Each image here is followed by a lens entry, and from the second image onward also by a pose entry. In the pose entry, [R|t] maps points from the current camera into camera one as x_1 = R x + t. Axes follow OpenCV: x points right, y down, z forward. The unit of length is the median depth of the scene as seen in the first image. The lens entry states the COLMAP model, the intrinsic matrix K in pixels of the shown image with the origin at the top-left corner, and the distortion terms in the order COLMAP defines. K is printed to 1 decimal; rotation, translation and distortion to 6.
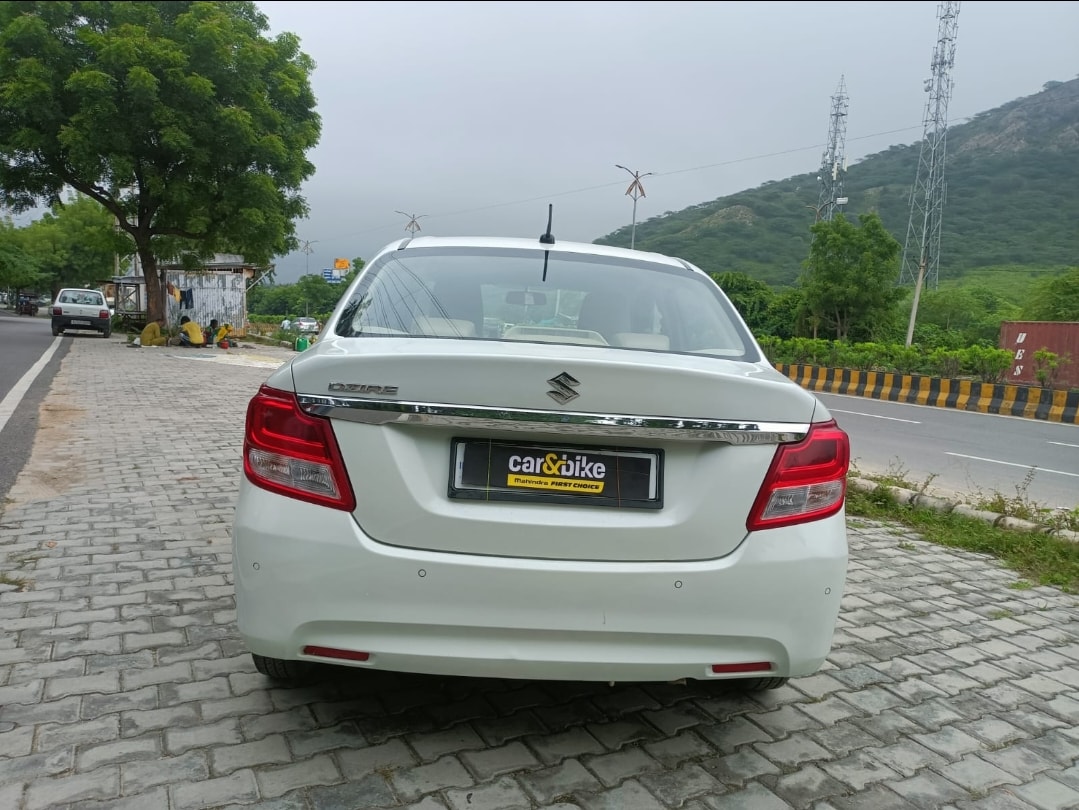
lens RADIAL K [[804.5, 0, 538.2], [0, 804.5, 401.6], [0, 0, 1]] dist [0.031339, -0.023779]
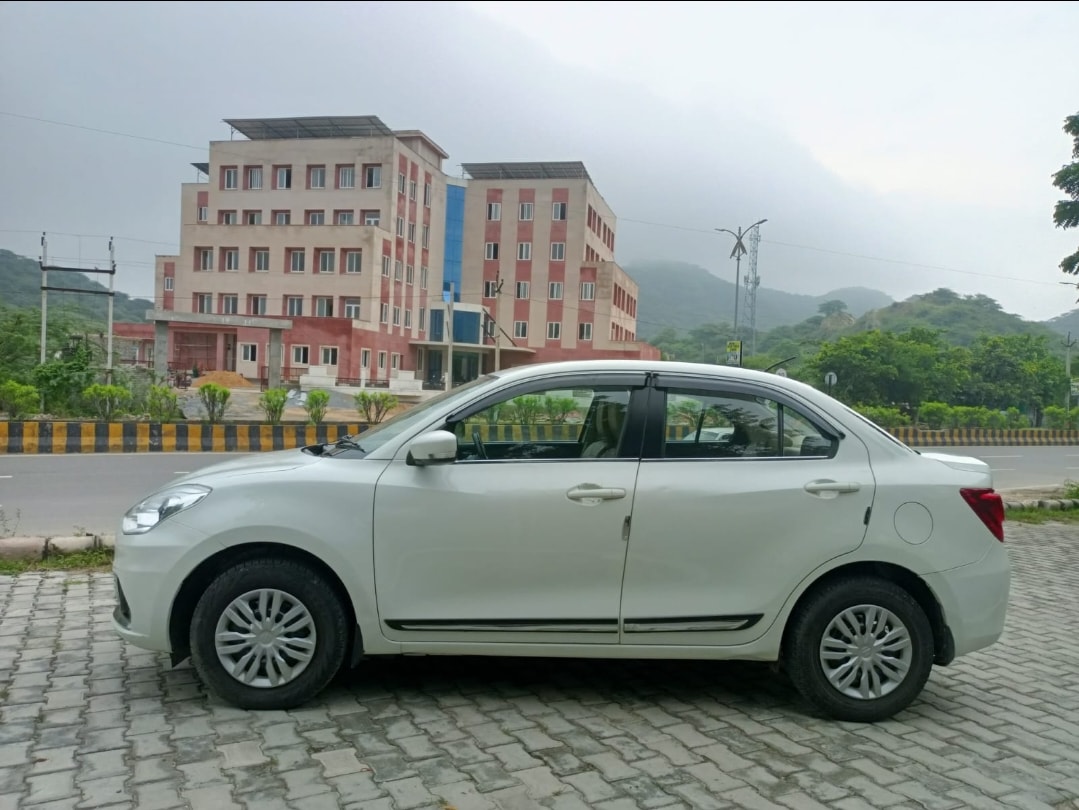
lens RADIAL K [[804.5, 0, 540.2], [0, 804.5, 405.1], [0, 0, 1]] dist [0.031339, -0.023779]
pose [[0.001630, -0.069691, 0.997567, -1.357462], [0.062028, 0.995655, 0.069456, -0.249035], [-0.998073, 0.061764, 0.005946, 1.279804]]
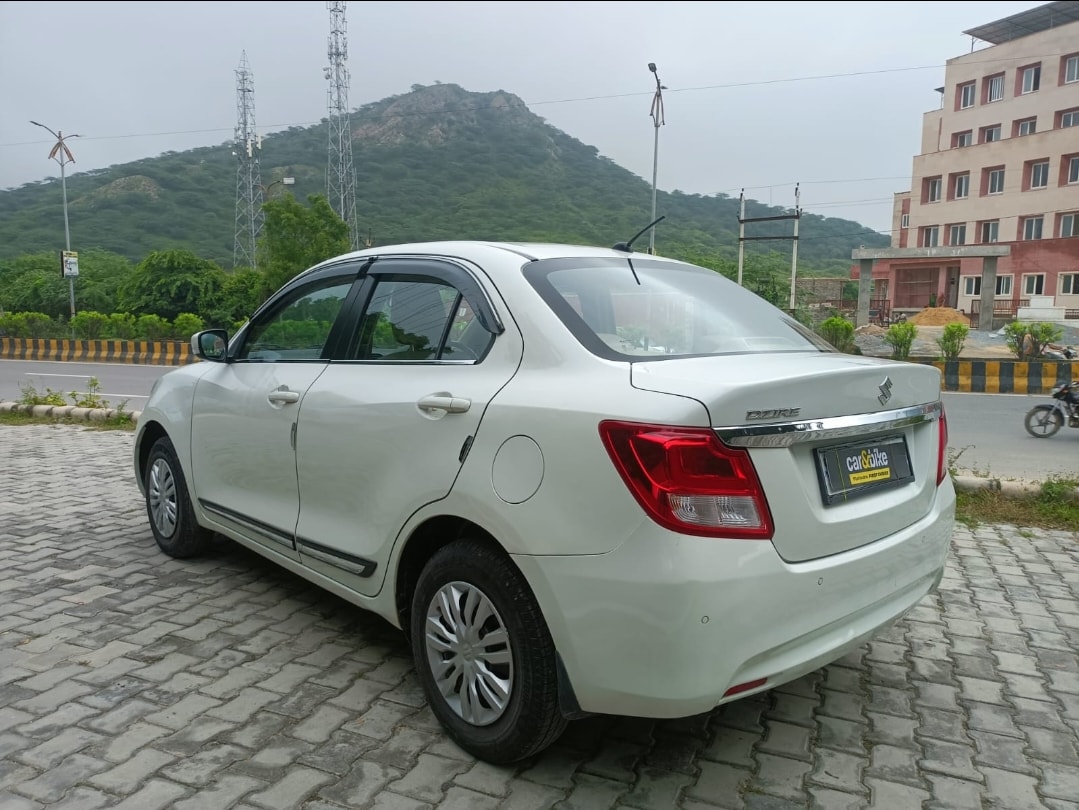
lens RADIAL K [[804.5, 0, 540.4], [0, 804.5, 404.6], [0, 0, 1]] dist [0.031339, -0.023779]
pose [[0.776493, -0.117070, 0.619155, -0.657711], [0.098016, 0.993070, 0.064846, -0.074646], [-0.622455, 0.010334, 0.782587, 0.252266]]
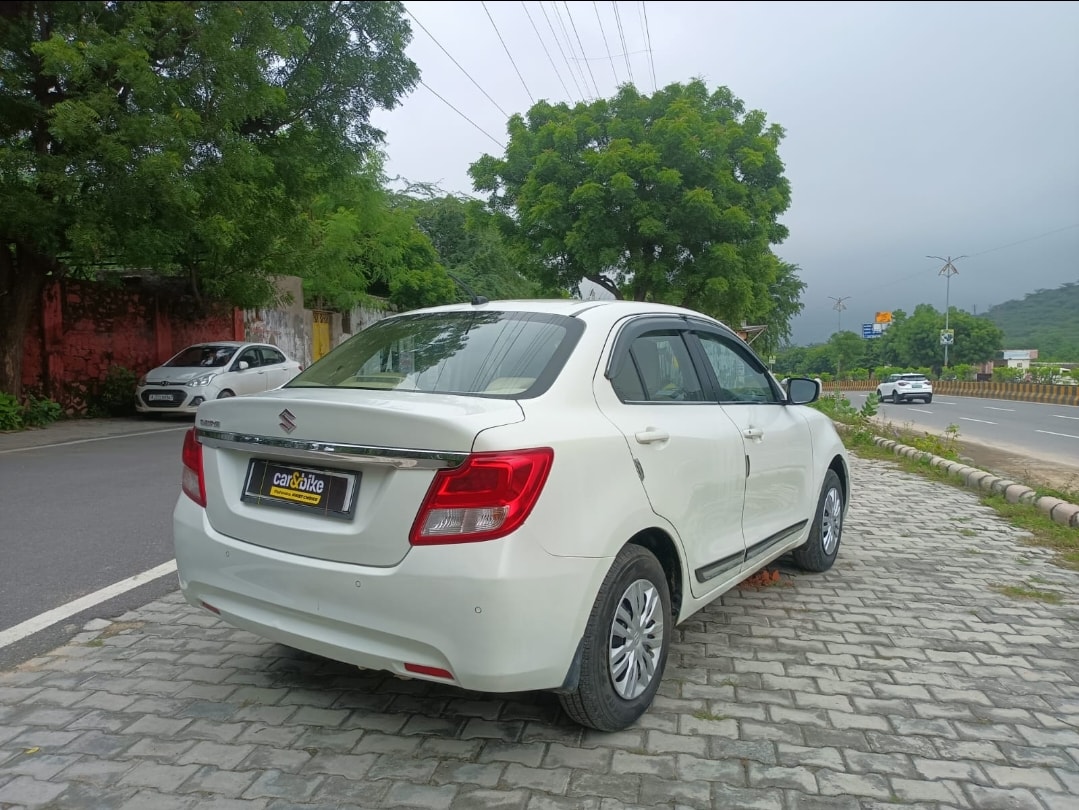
lens RADIAL K [[804.5, 0, 547.0], [0, 804.5, 403.6], [0, 0, 1]] dist [0.031339, -0.023779]
pose [[0.786537, -0.026845, -0.616960, 0.734367], [-0.017053, 0.997730, -0.065152, 0.020440], [0.617308, 0.061765, 0.784293, 0.137943]]
